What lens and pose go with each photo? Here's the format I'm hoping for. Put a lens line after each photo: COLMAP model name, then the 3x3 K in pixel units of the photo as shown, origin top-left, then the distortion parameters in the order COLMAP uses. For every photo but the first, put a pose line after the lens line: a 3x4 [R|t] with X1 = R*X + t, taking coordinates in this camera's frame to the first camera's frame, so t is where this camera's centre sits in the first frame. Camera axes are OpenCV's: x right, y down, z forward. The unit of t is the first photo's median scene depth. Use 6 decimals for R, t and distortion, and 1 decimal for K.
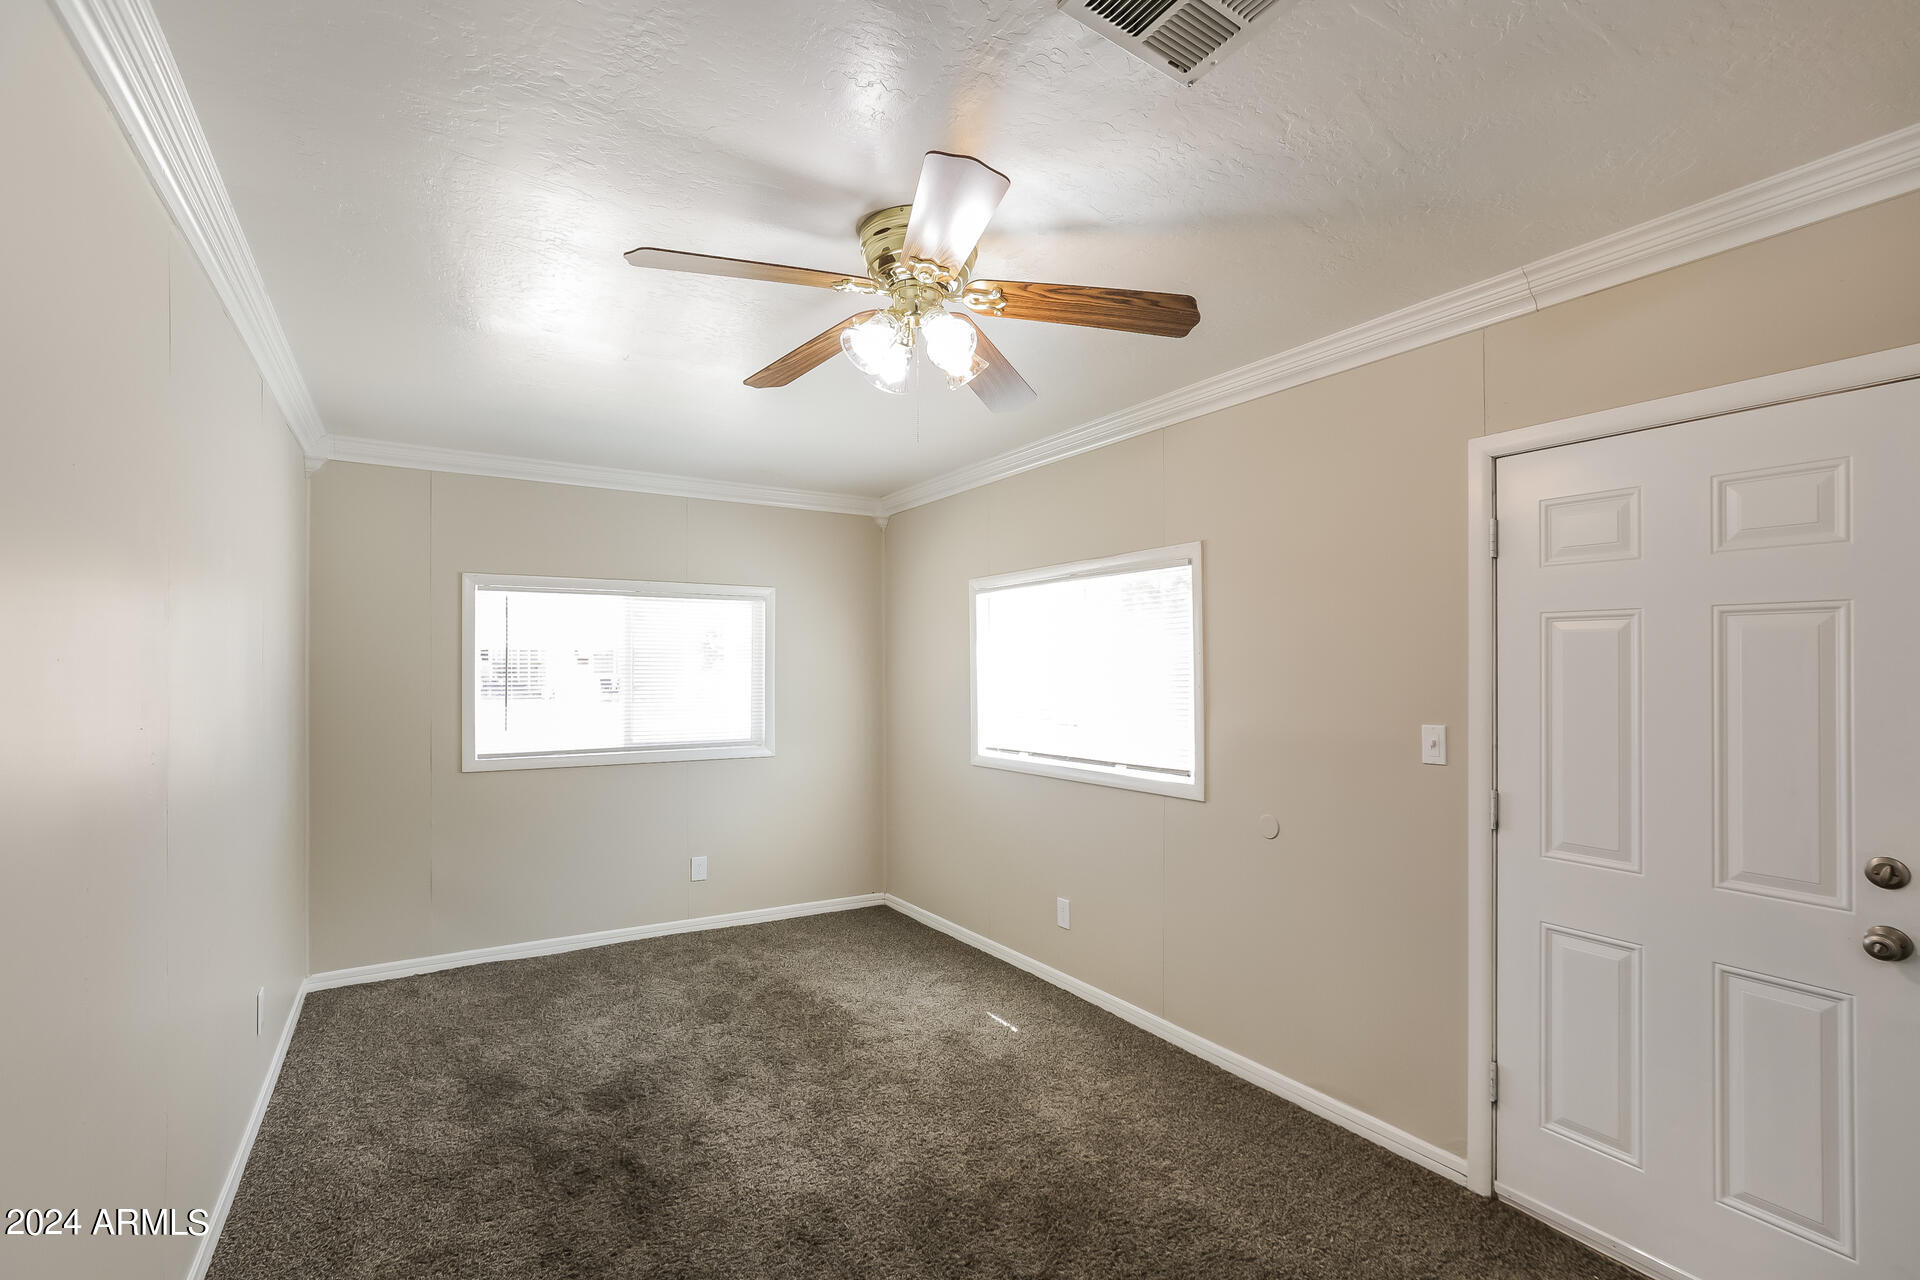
lens RADIAL K [[866.3, 0, 968.8], [0, 866.3, 649.4], [0, 0, 1]] dist [-0.004920, 0.007035]
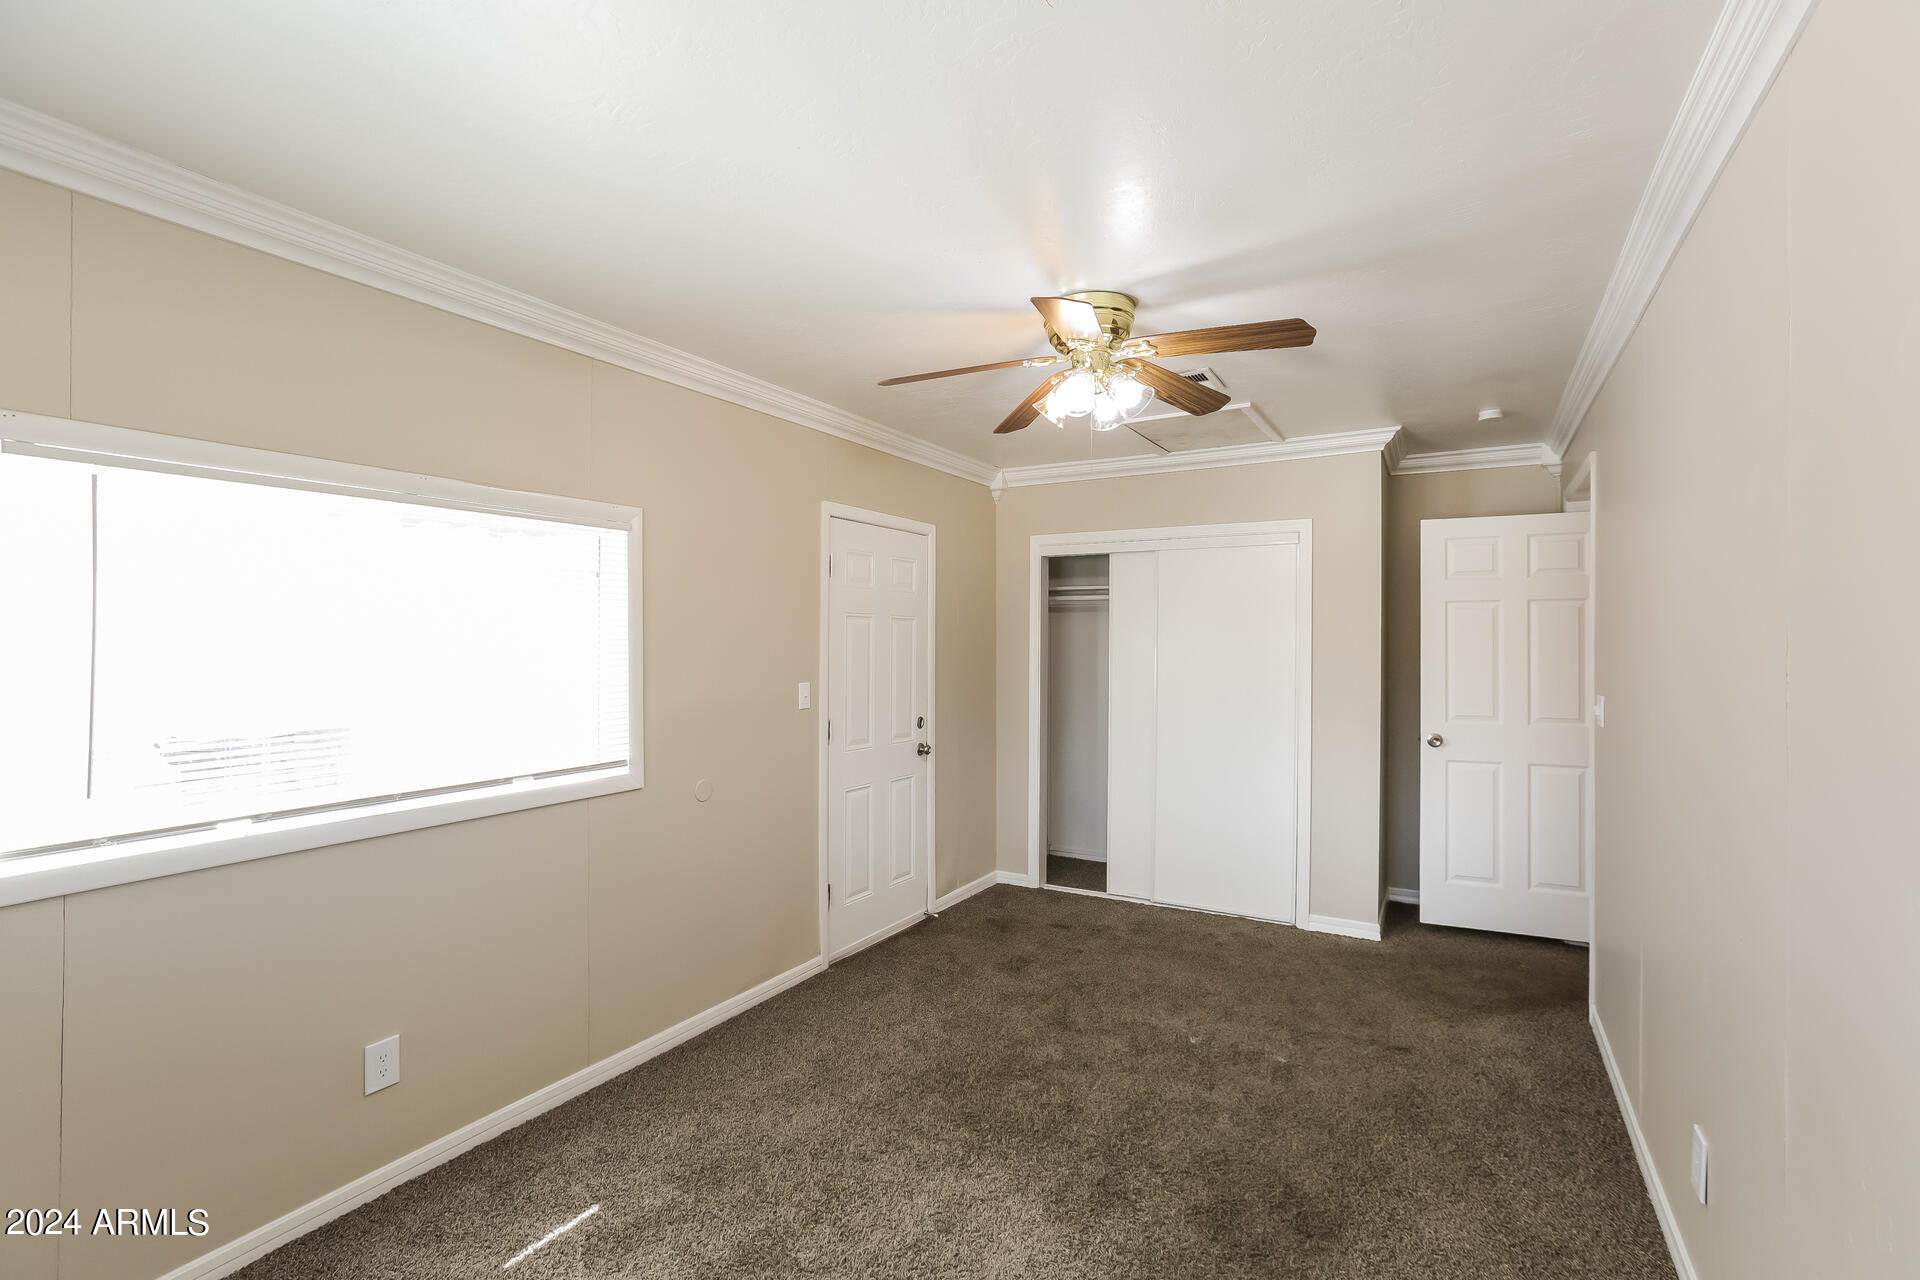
lens RADIAL K [[866.3, 0, 969.5], [0, 866.3, 645.1], [0, 0, 1]] dist [-0.004920, 0.007035]
pose [[-0.458221, 0.000601, 0.888838, -0.716566], [-0.014198, 0.999867, -0.007996, 0.023953], [-0.888725, -0.016284, -0.458151, 1.109398]]
